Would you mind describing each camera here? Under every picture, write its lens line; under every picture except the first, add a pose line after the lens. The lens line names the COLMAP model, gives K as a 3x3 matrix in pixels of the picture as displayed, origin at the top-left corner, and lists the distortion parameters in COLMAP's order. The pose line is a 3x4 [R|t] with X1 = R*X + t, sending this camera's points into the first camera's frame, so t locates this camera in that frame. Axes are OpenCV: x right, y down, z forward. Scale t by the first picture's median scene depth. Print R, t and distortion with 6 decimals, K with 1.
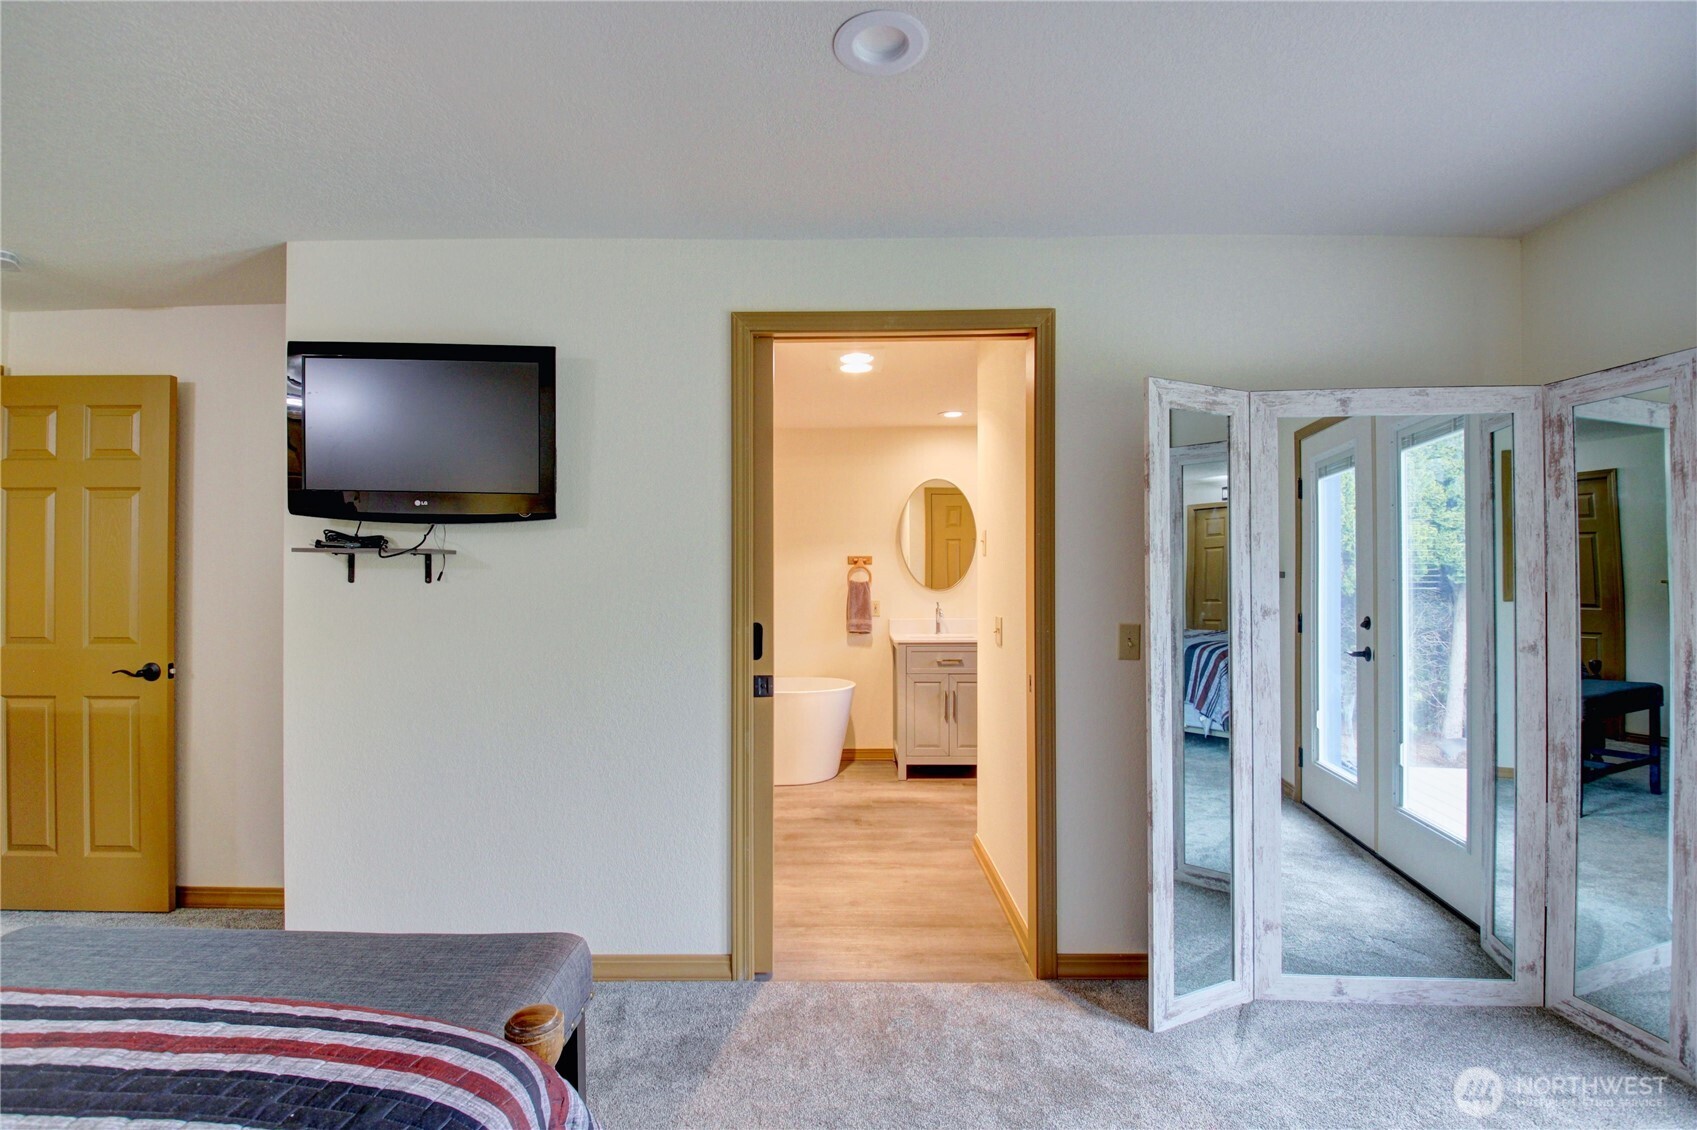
lens RADIAL K [[788.8, 0, 848.6], [0, 788.8, 573.2], [0, 0, 1]] dist [-0.010849, -0.000848]
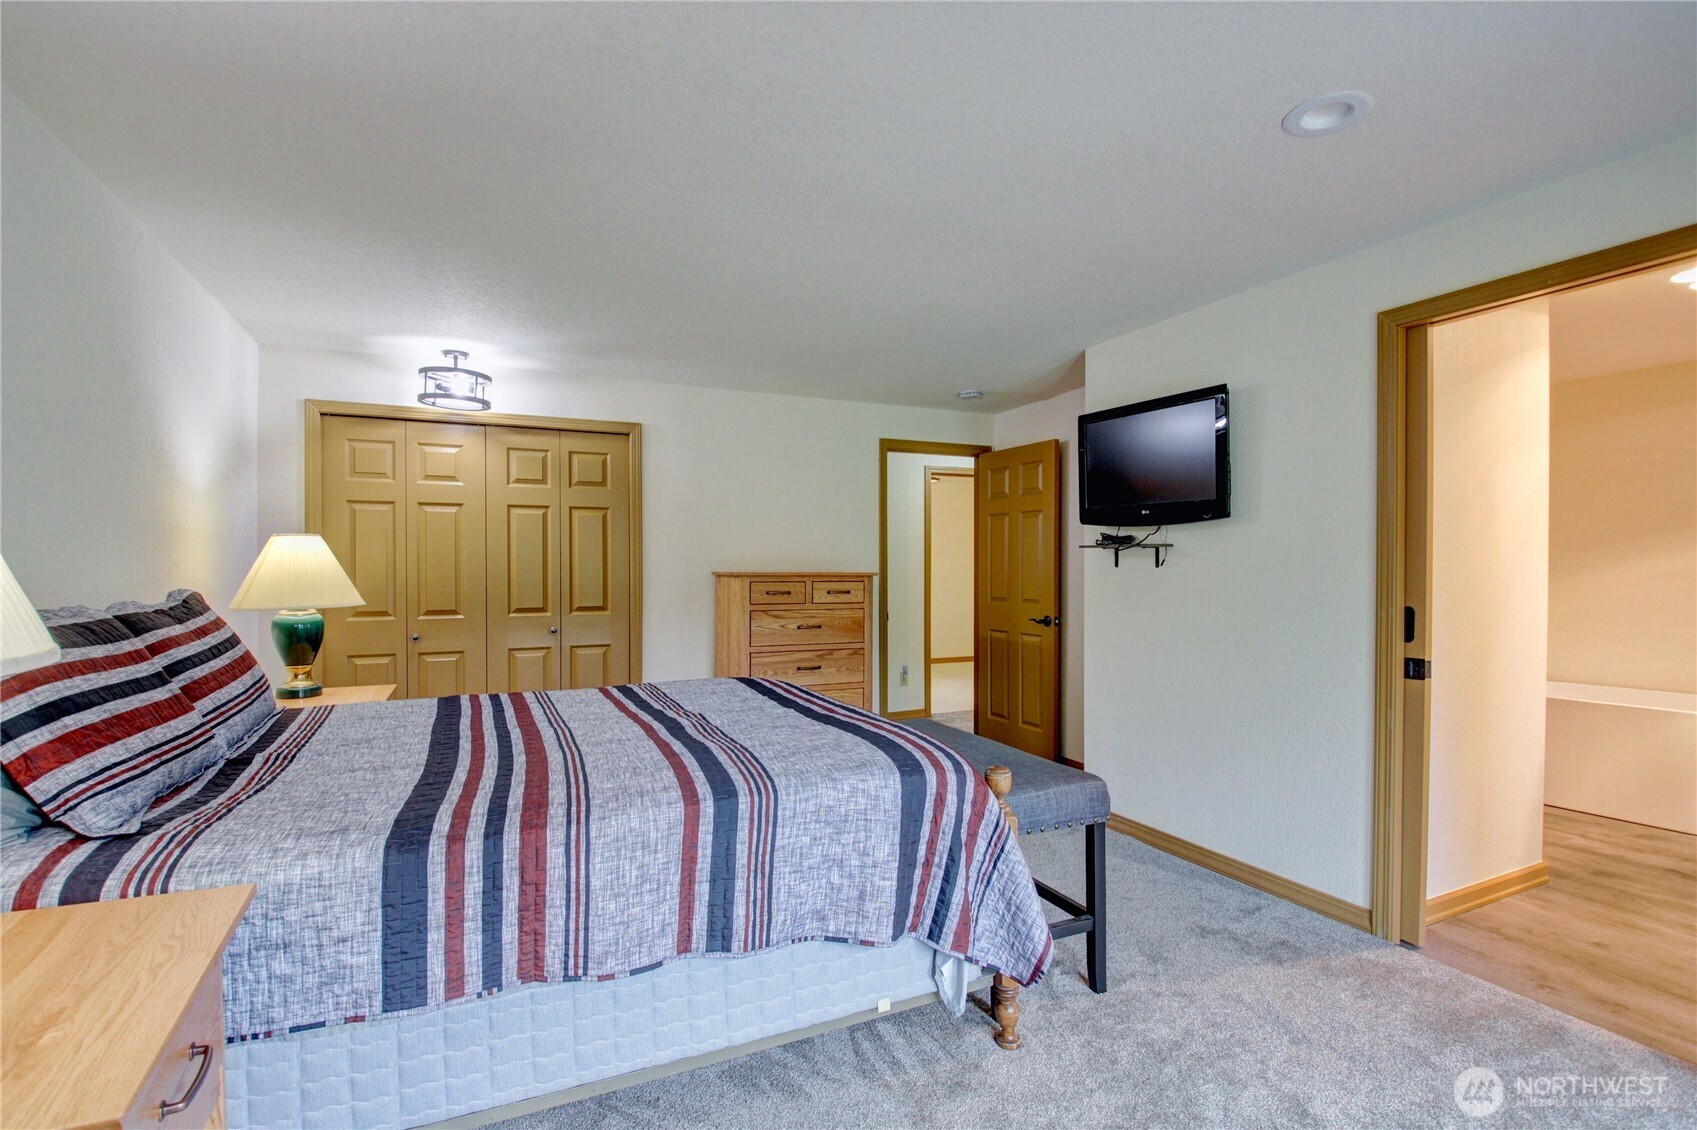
lens RADIAL K [[788.8, 0, 848.9], [0, 788.8, 567.2], [0, 0, 1]] dist [-0.010849, -0.000848]
pose [[0.429772, 0.001047, -0.902937, 0.498325], [0.010300, 0.999929, 0.006062, -0.002550], [0.902878, -0.011906, 0.429731, -0.105476]]
